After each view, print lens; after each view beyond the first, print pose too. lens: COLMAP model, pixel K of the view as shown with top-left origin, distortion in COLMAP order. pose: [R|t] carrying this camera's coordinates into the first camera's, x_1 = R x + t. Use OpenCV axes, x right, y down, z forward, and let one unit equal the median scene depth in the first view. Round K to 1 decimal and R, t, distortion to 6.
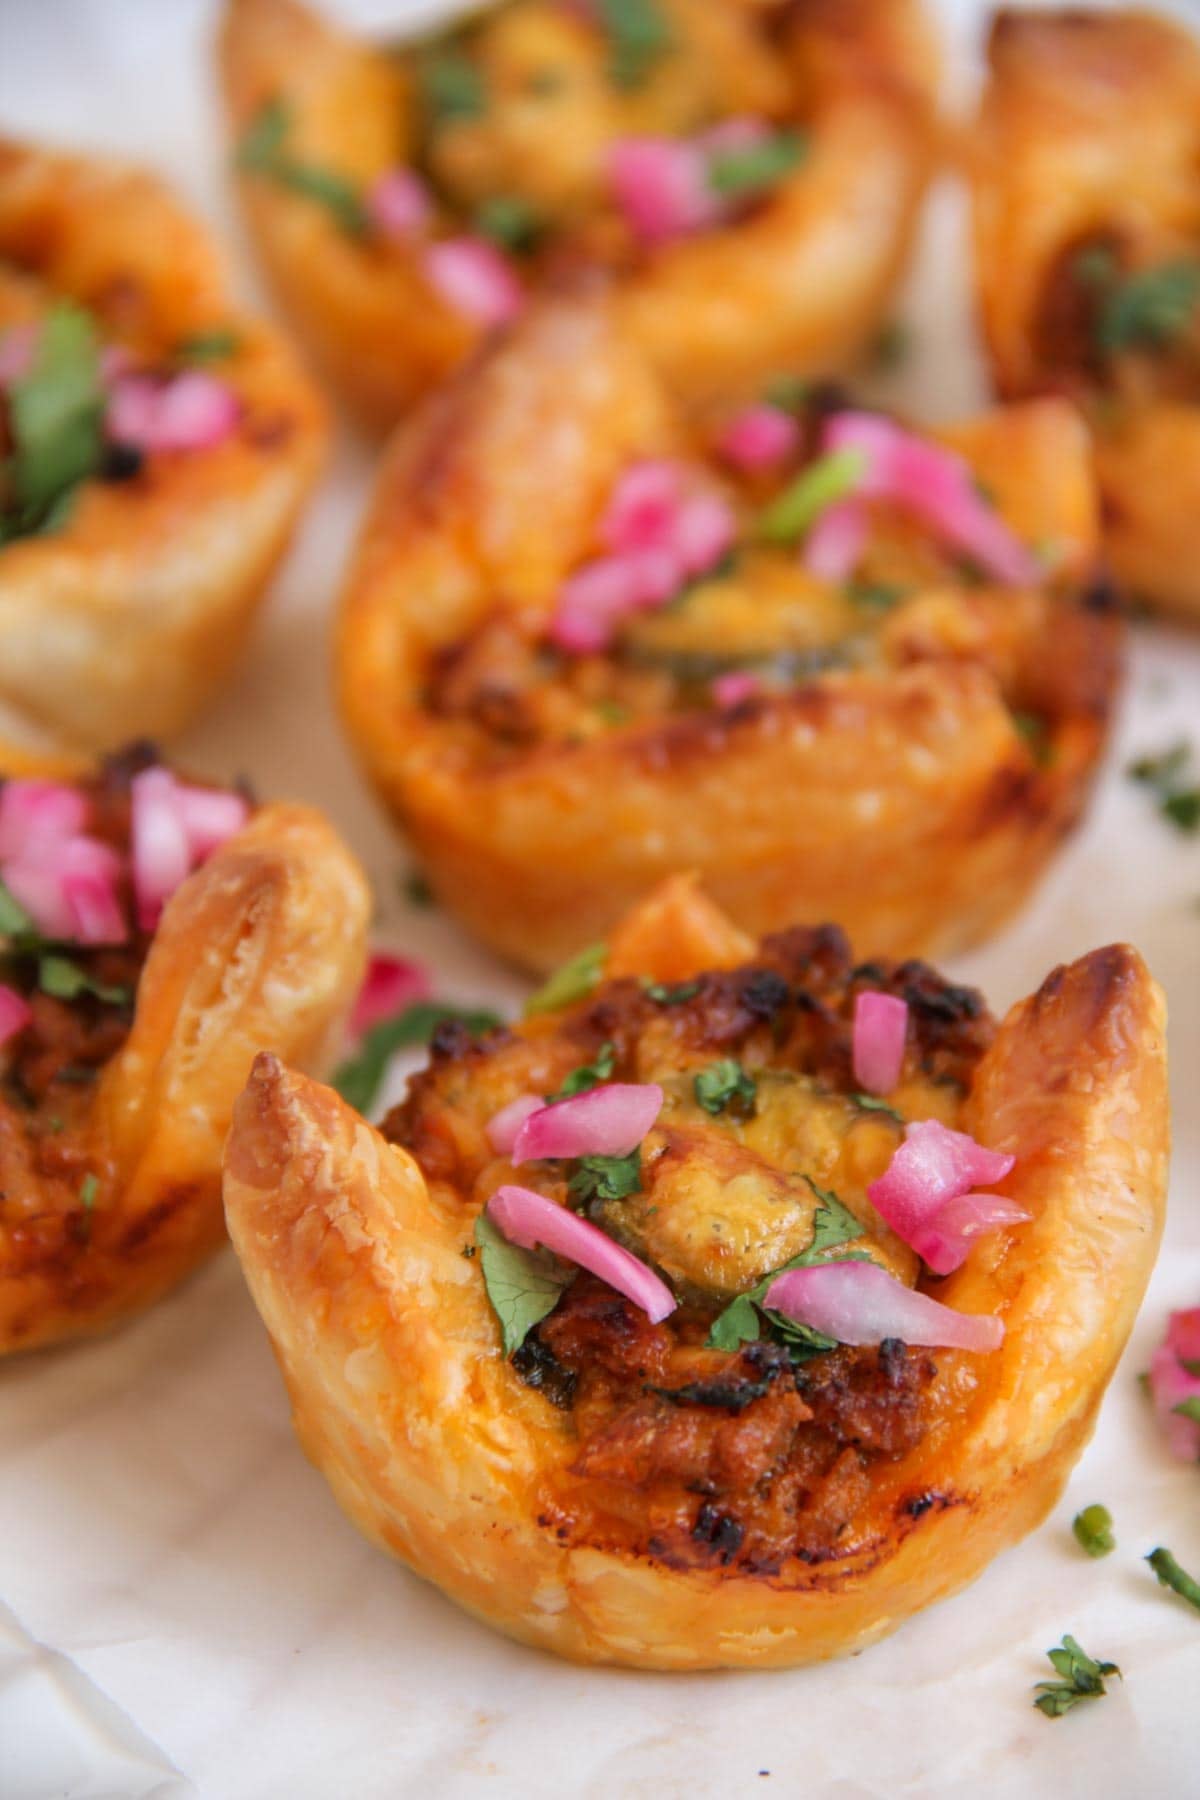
lens RADIAL K [[9045.6, 0, 600.0], [0, 9045.6, 900.0], [0, 0, 1]] dist [0.114357, -4.701236]
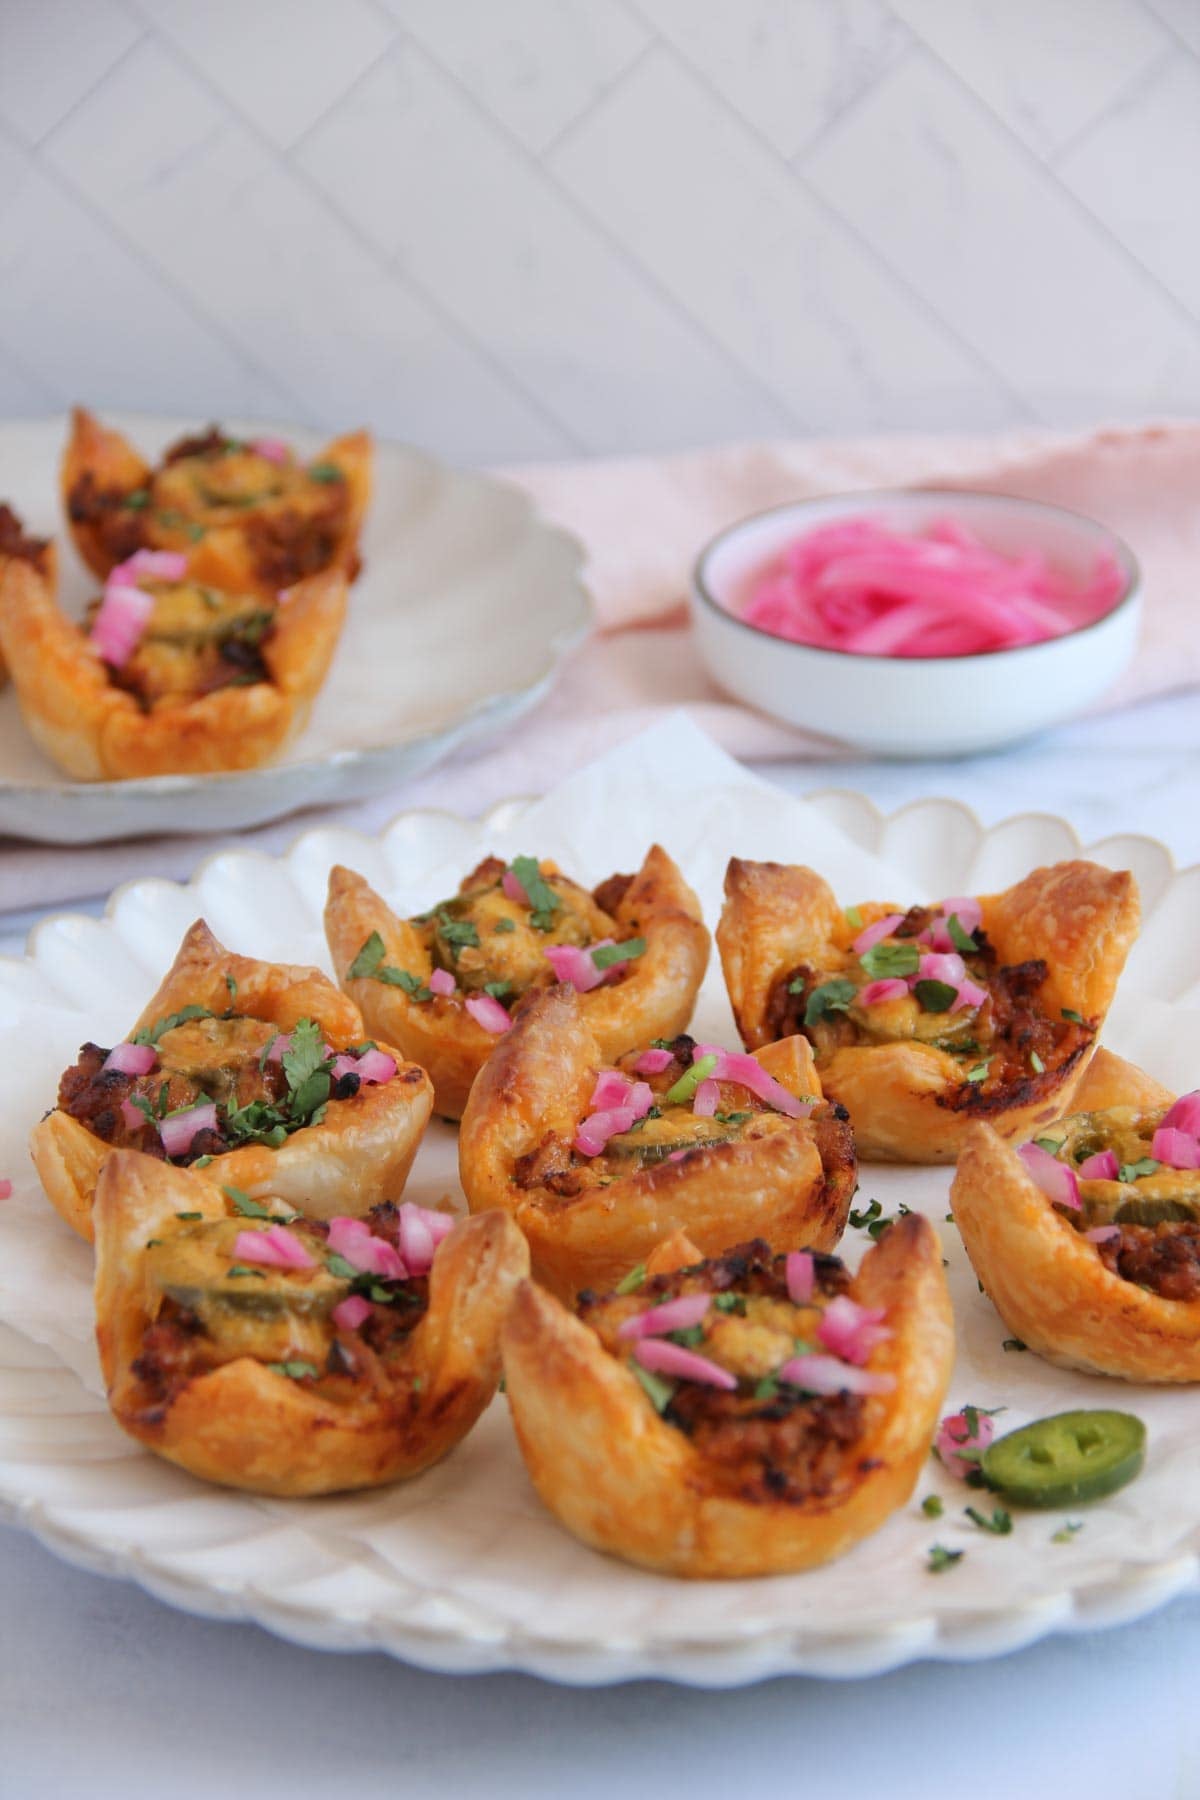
lens RADIAL K [[9045.6, 0, 600.0], [0, 9045.6, 900.0], [0, 0, 1]] dist [0.114357, -4.701236]
pose [[0.967127, -0.036961, 0.251594, -0.518730], [0.116761, 0.943465, -0.310228, 0.558540], [-0.225903, 0.329406, 0.916766, -0.878181]]
